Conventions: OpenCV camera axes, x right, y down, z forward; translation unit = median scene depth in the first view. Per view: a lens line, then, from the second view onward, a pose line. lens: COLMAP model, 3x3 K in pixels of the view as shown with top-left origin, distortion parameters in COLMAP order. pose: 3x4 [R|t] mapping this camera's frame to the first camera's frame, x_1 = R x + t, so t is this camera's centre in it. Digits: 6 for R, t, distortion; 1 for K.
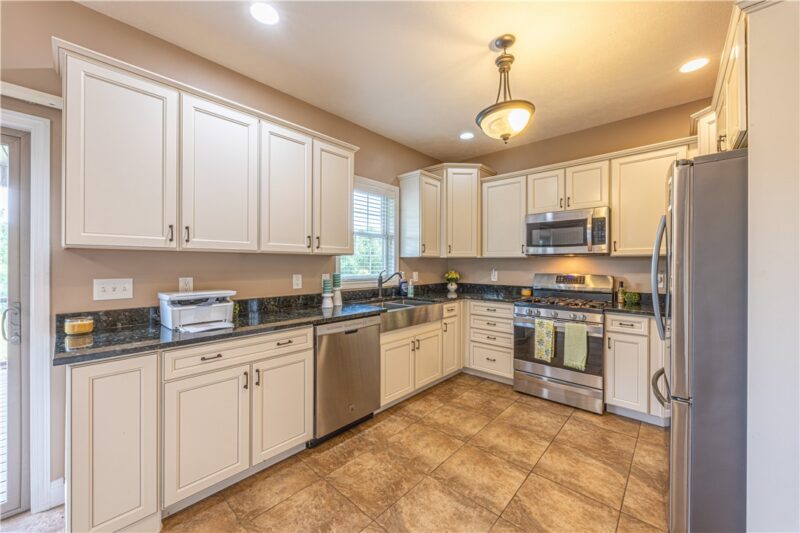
lens RADIAL K [[307.6, 0, 398.4], [0, 307.6, 265.1], [0, 0, 1]] dist [-0.008082, -0.000105]
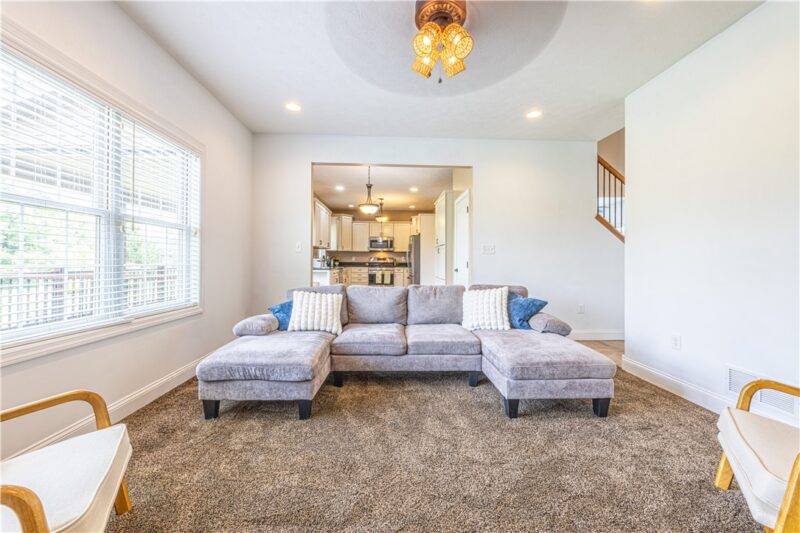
lens RADIAL K [[307.6, 0, 402.9], [0, 307.6, 263.1], [0, 0, 1]] dist [-0.008082, -0.000105]
pose [[0.708799, -0.001461, 0.705409, -1.577336], [-0.002220, 0.999988, 0.004301, 0.079353], [-0.705407, -0.004615, 0.708787, -1.430639]]
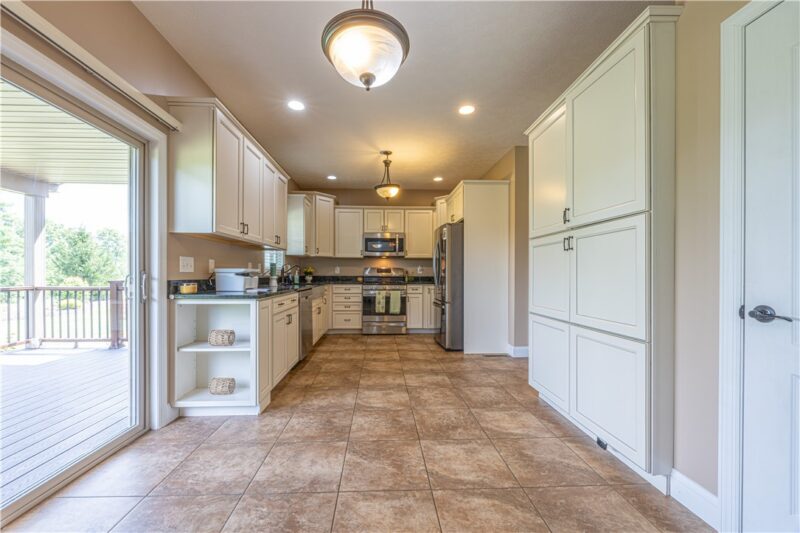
lens RADIAL K [[307.6, 0, 391.2], [0, 307.6, 277.3], [0, 0, 1]] dist [-0.008082, -0.000105]
pose [[0.714154, -0.008953, 0.699932, -0.751571], [0.001795, 0.999938, 0.010958, 0.073001], [-0.699987, -0.006570, 0.714126, -0.361265]]
